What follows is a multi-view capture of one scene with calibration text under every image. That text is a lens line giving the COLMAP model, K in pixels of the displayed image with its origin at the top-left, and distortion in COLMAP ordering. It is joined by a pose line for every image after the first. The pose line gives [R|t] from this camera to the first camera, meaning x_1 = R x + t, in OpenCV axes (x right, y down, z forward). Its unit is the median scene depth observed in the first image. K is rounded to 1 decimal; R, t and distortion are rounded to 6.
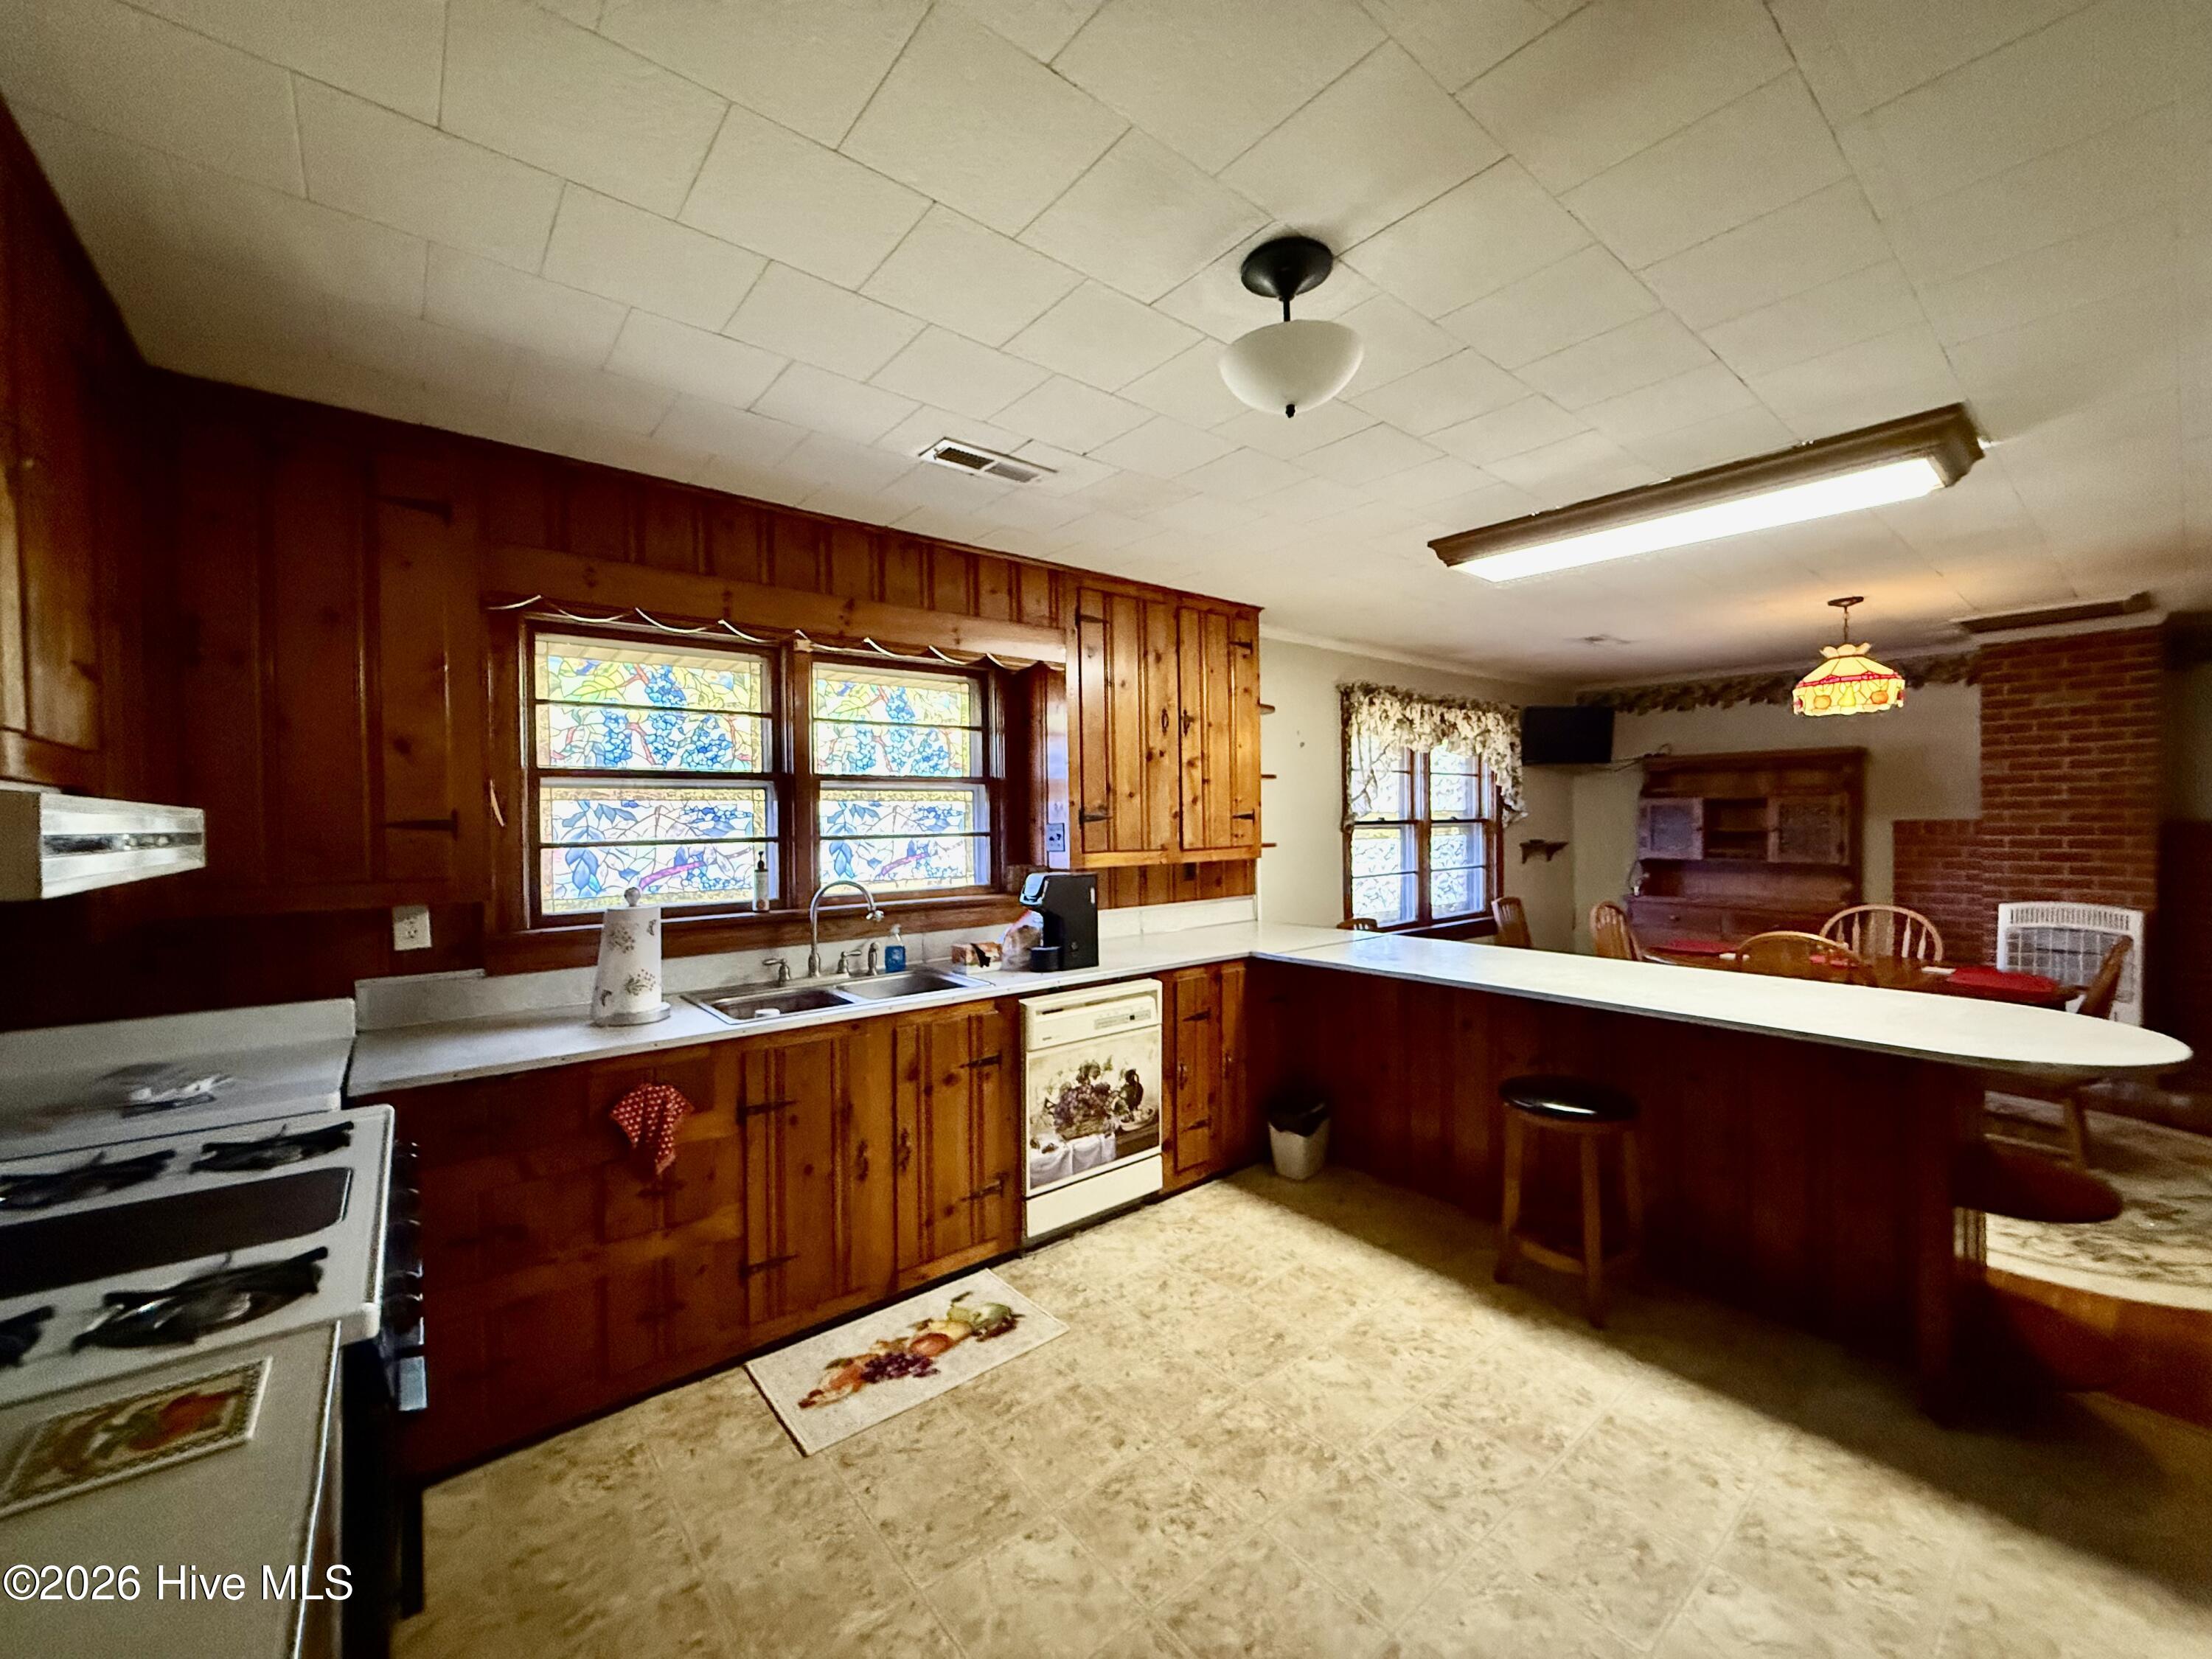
lens RADIAL K [[879.9, 0, 1095.7], [0, 879.9, 829.5], [0, 0, 1]] dist [-0.000384, -0.000408]
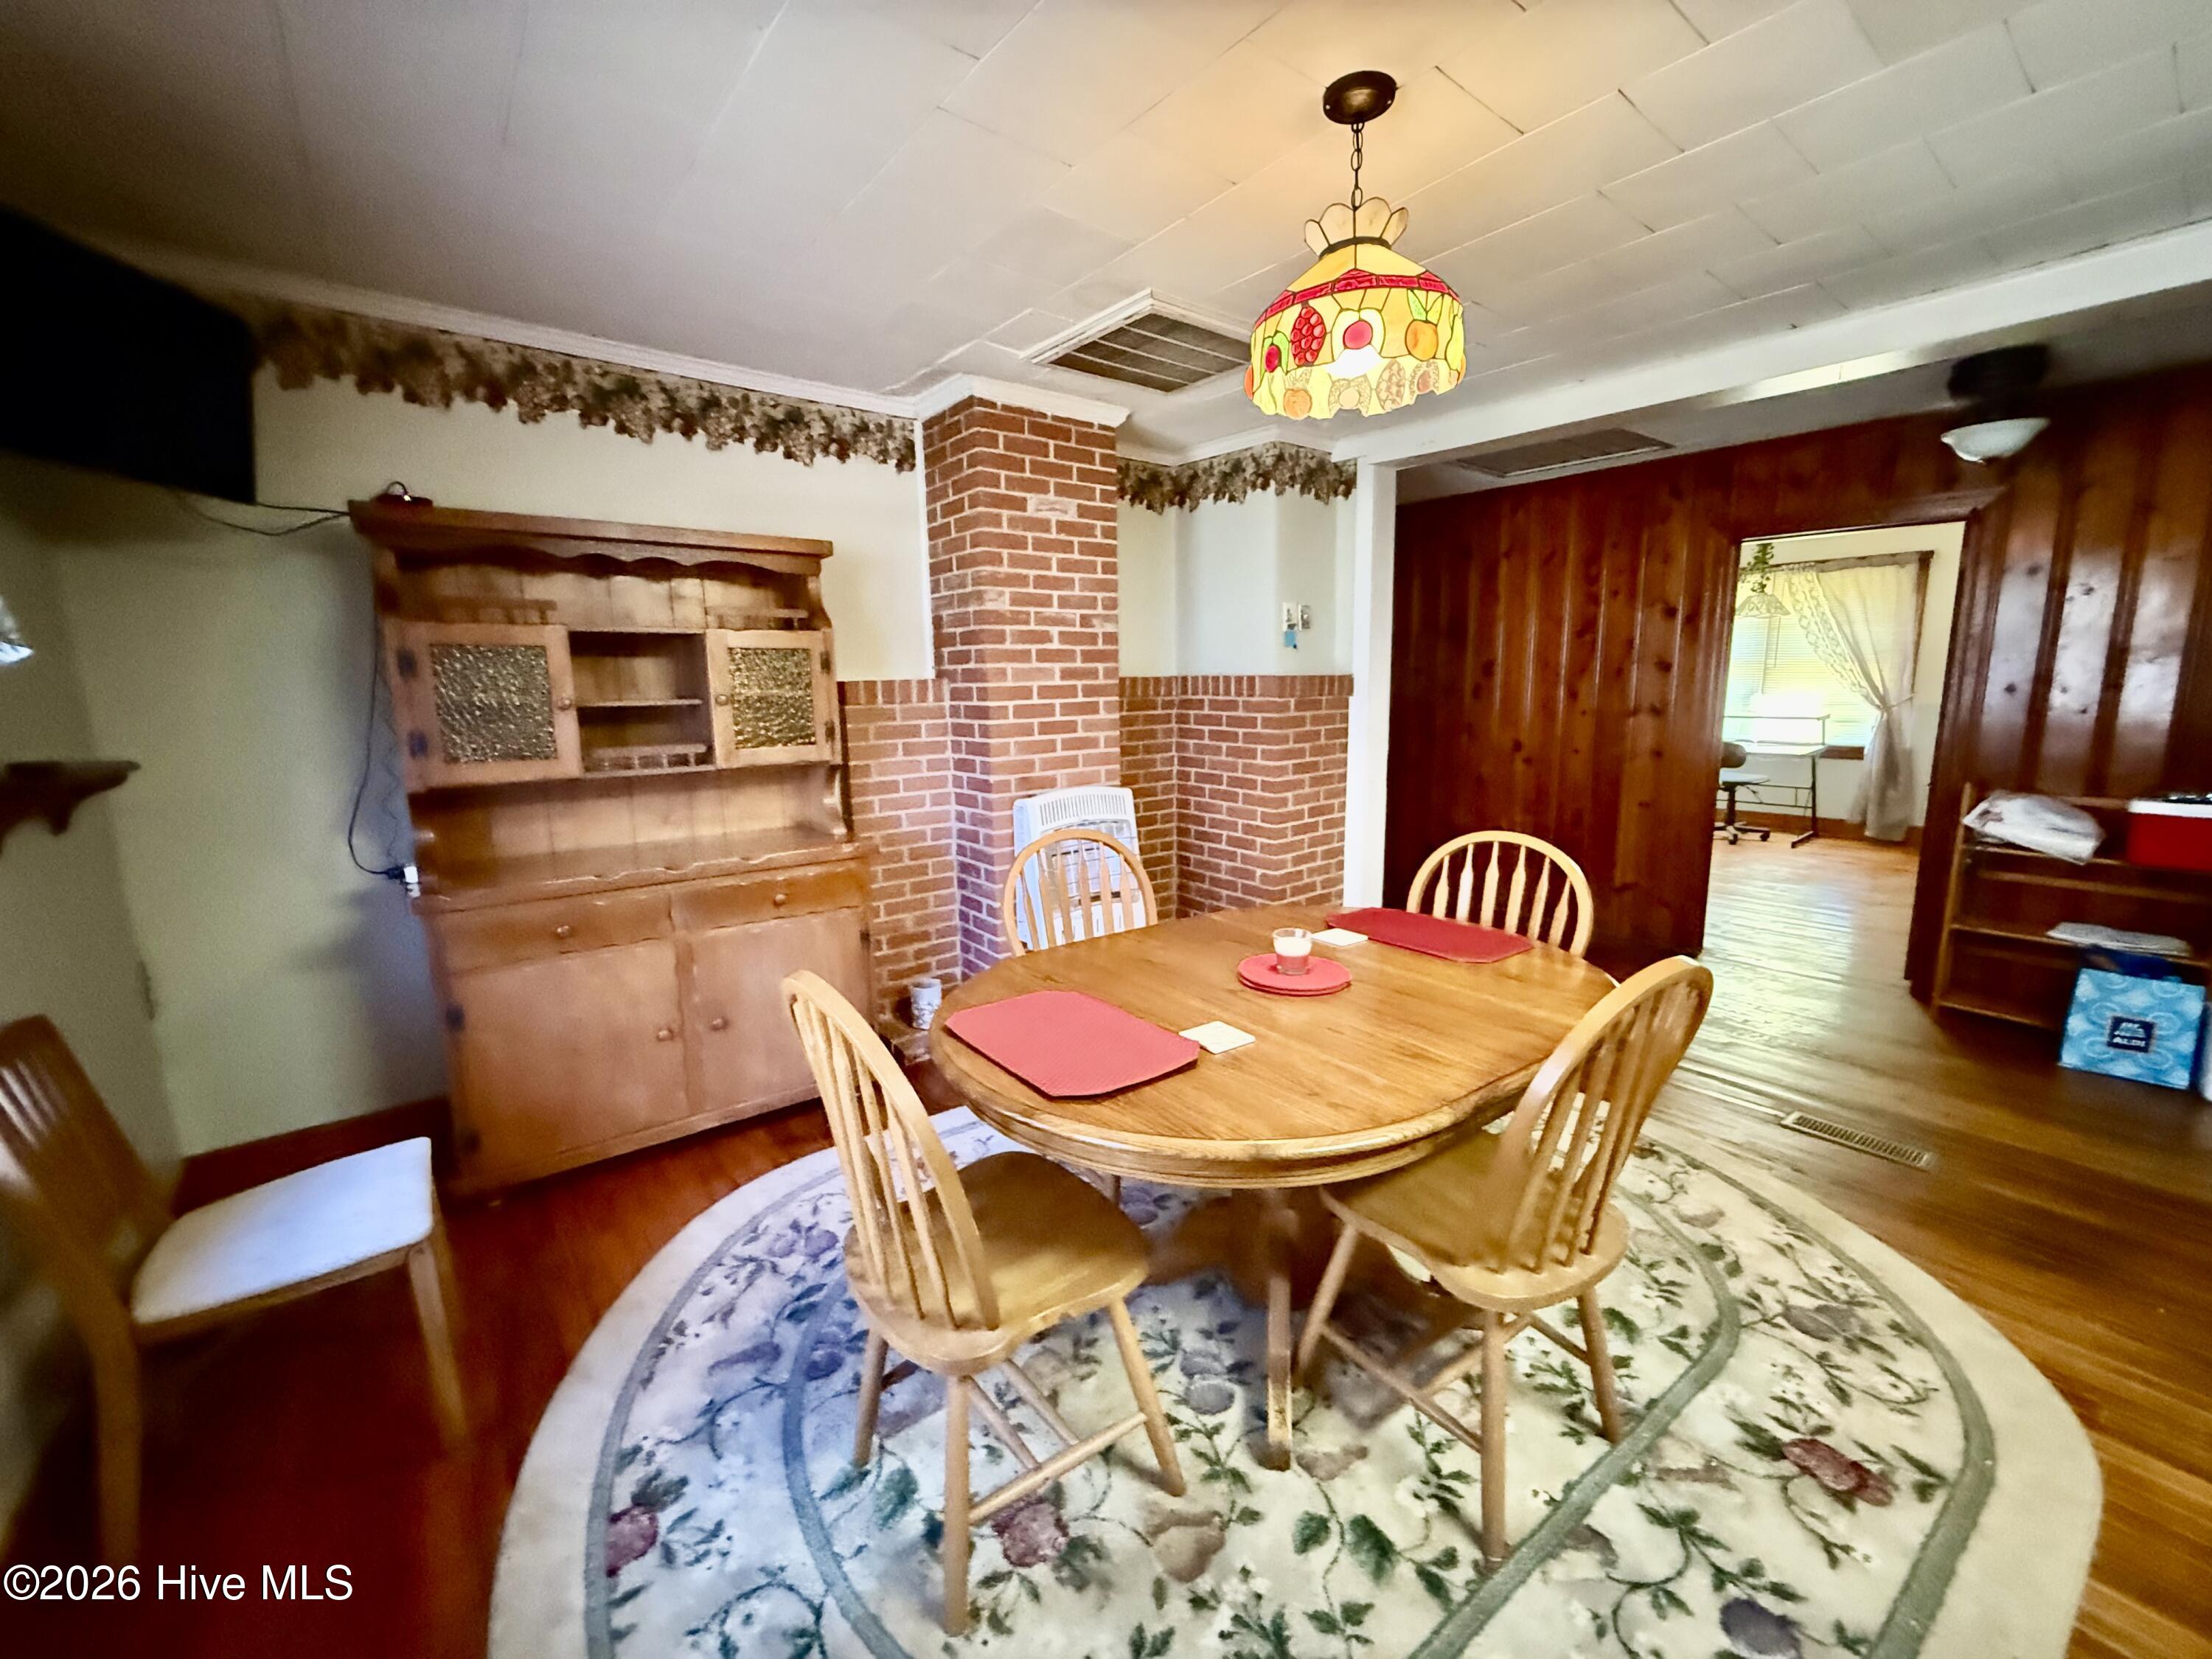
lens RADIAL K [[879.9, 0, 1100.5], [0, 879.9, 831.1], [0, 0, 1]] dist [-0.000384, -0.000408]
pose [[0.016677, -0.158903, 0.987153, 0.451723], [0.029563, 0.986937, 0.158368, 0.001038], [-0.999424, 0.026542, 0.021157, 1.233624]]
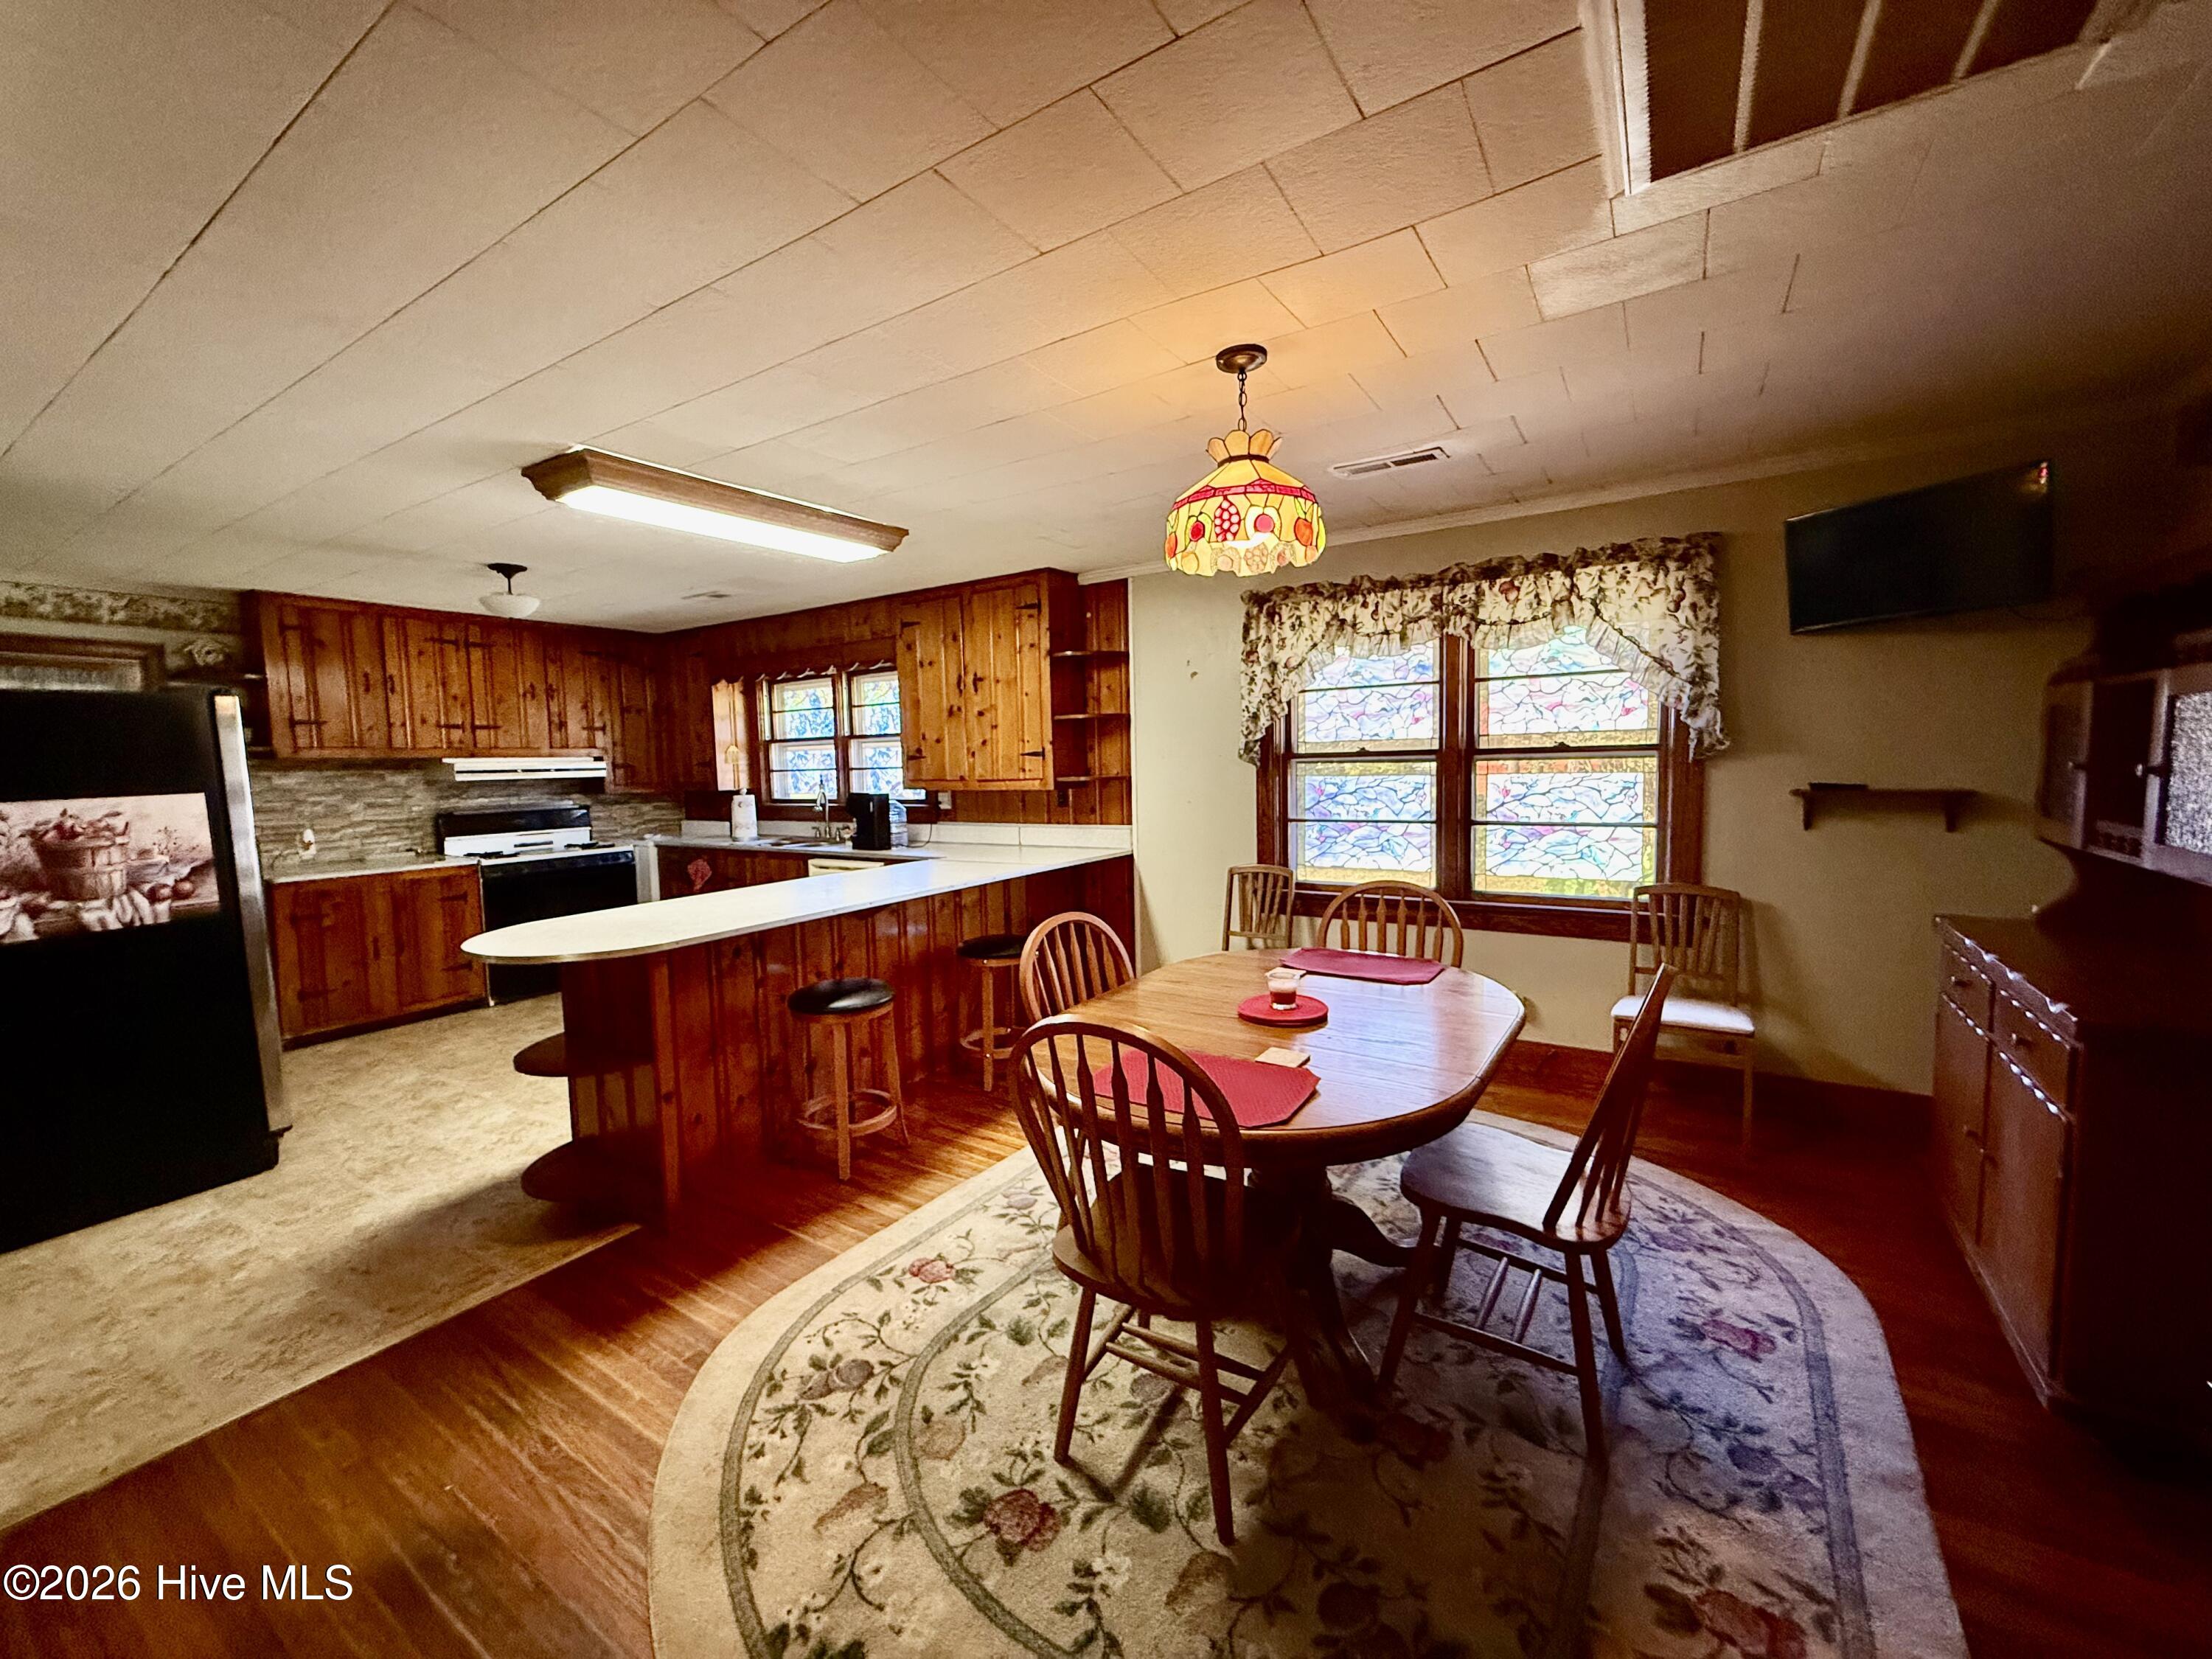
lens RADIAL K [[879.9, 0, 1100.7], [0, 879.9, 827.2], [0, 0, 1]] dist [-0.000384, -0.000408]
pose [[0.317056, 0.075324, -0.945411, 1.510117], [0.008425, 0.996578, 0.082226, -0.014795], [0.948369, -0.034036, 0.315336, 0.808332]]
